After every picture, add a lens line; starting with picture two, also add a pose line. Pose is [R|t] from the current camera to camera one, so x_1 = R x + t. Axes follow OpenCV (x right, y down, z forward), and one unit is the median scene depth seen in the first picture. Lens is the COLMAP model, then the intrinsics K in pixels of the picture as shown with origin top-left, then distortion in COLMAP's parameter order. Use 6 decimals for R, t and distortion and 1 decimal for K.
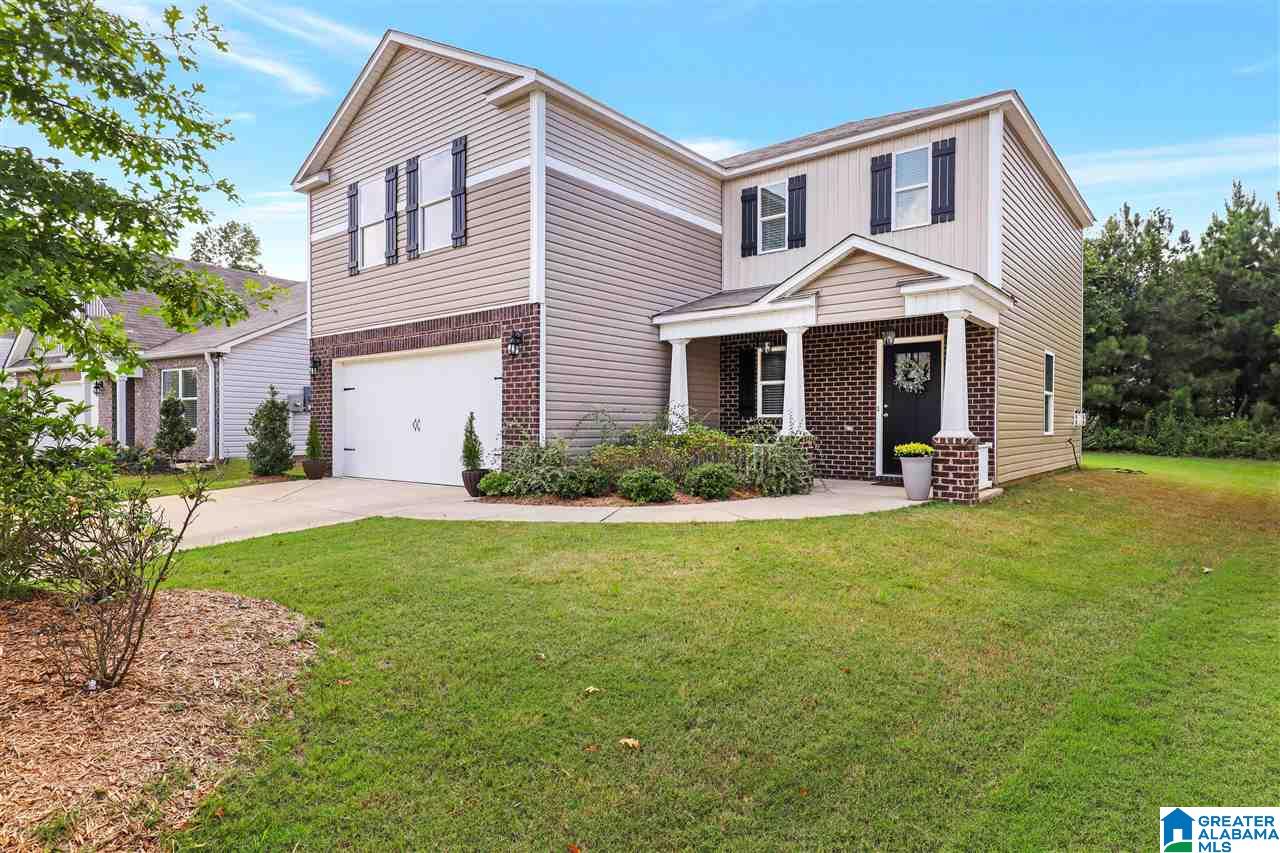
lens RADIAL K [[705.7, 0, 637.7], [0, 705.7, 429.5], [0, 0, 1]] dist [0.001954, 0.003378]
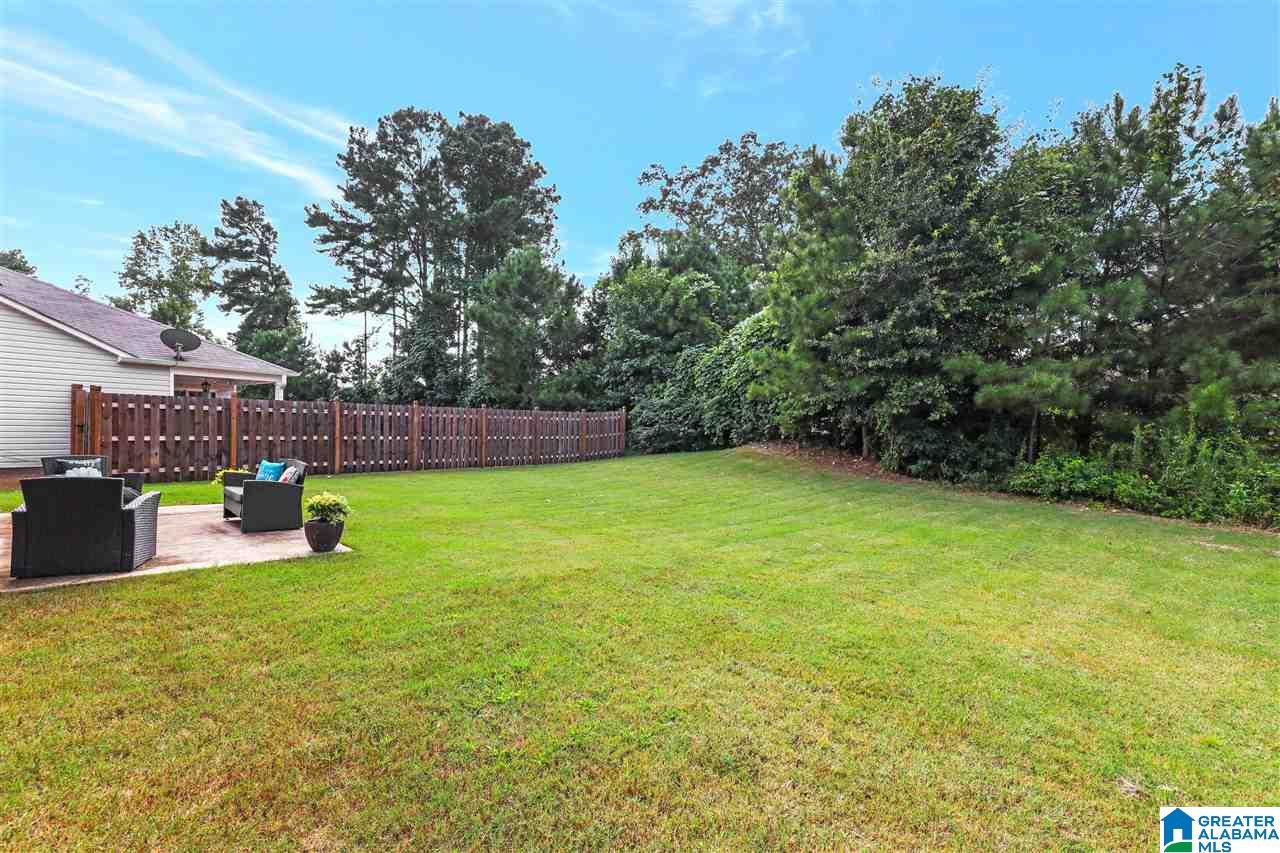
lens RADIAL K [[564.9, 0, 639.5], [0, 564.9, 457.3], [0, 0, 1]] dist [-0.002705, 0.002307]
pose [[0.995852, 0.012473, -0.090126, 0.387957], [-0.008771, 0.999106, 0.041356, -0.016815], [0.090562, -0.040394, 0.995071, 0.548328]]
